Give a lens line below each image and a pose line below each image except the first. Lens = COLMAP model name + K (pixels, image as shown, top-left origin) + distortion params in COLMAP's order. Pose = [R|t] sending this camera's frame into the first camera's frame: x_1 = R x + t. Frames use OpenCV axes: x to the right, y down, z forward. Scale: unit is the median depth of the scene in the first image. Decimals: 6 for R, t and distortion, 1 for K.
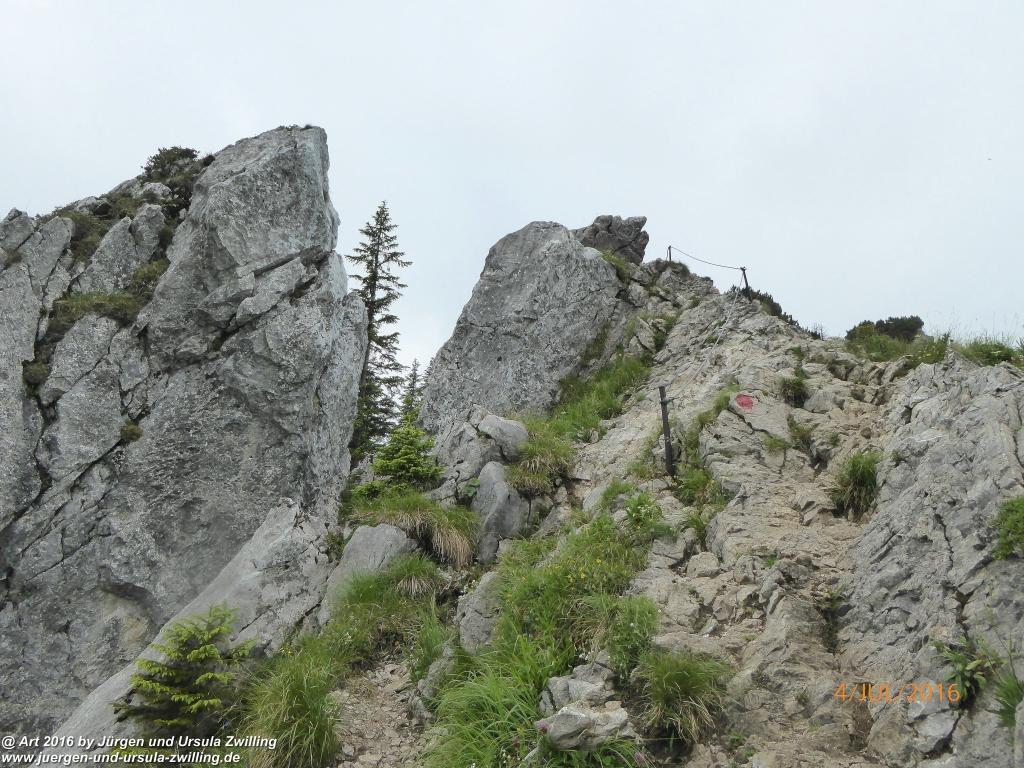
lens RADIAL K [[736.2, 0, 512.5], [0, 736.2, 381.8], [0, 0, 1]] dist [-0.000715, -0.009170]
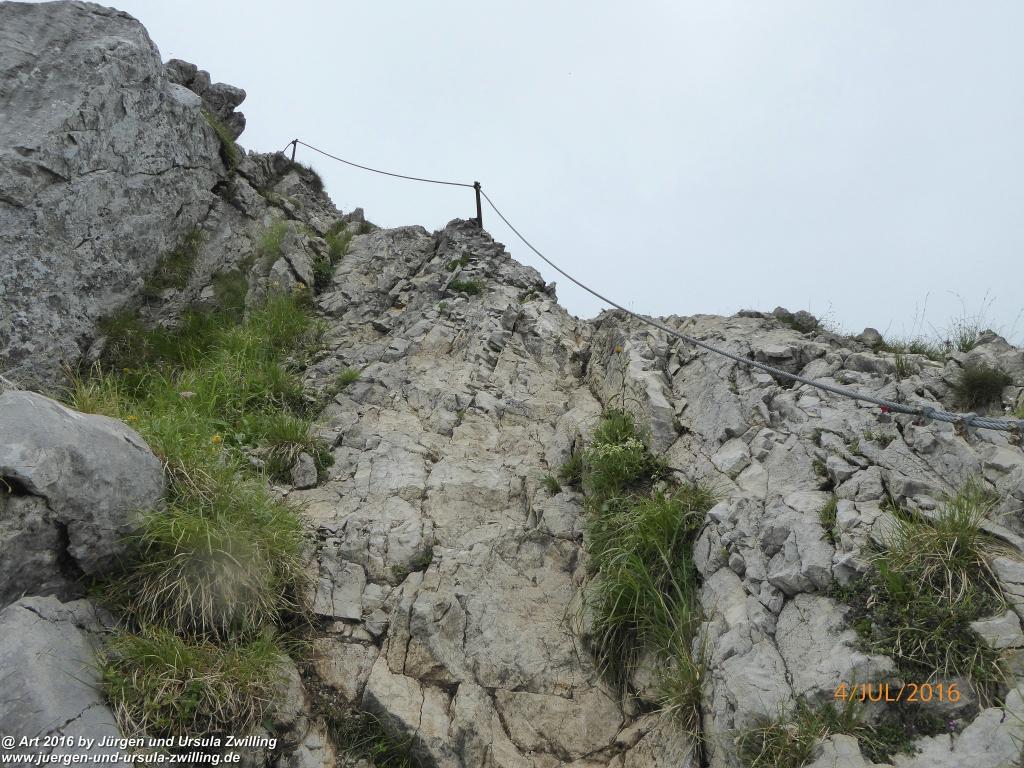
lens RADIAL K [[736.2, 0, 511.8], [0, 736.2, 379.2], [0, 0, 1]] dist [-0.000715, -0.009170]
pose [[0.755049, 0.110350, 0.646316, -0.057458], [-0.123363, 0.992040, -0.025261, 0.024610], [-0.643959, -0.060658, 0.762651, 0.628473]]
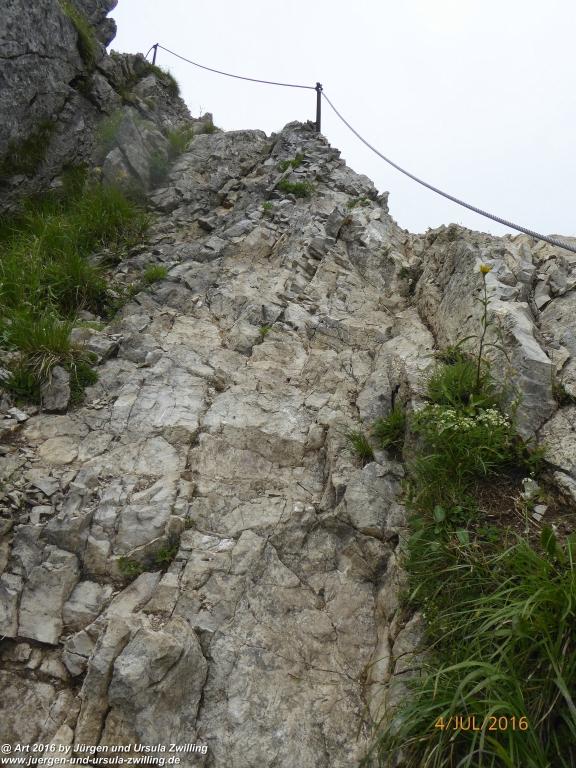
lens RADIAL K [[552.1, 0, 290.5], [0, 552.1, 379.5], [0, 0, 1]] dist [-0.000715, -0.009170]
pose [[0.798264, 0.072379, 0.597943, 0.050359], [-0.206837, 0.965323, 0.159282, 0.014559], [-0.565679, -0.250826, 0.785553, 0.747074]]
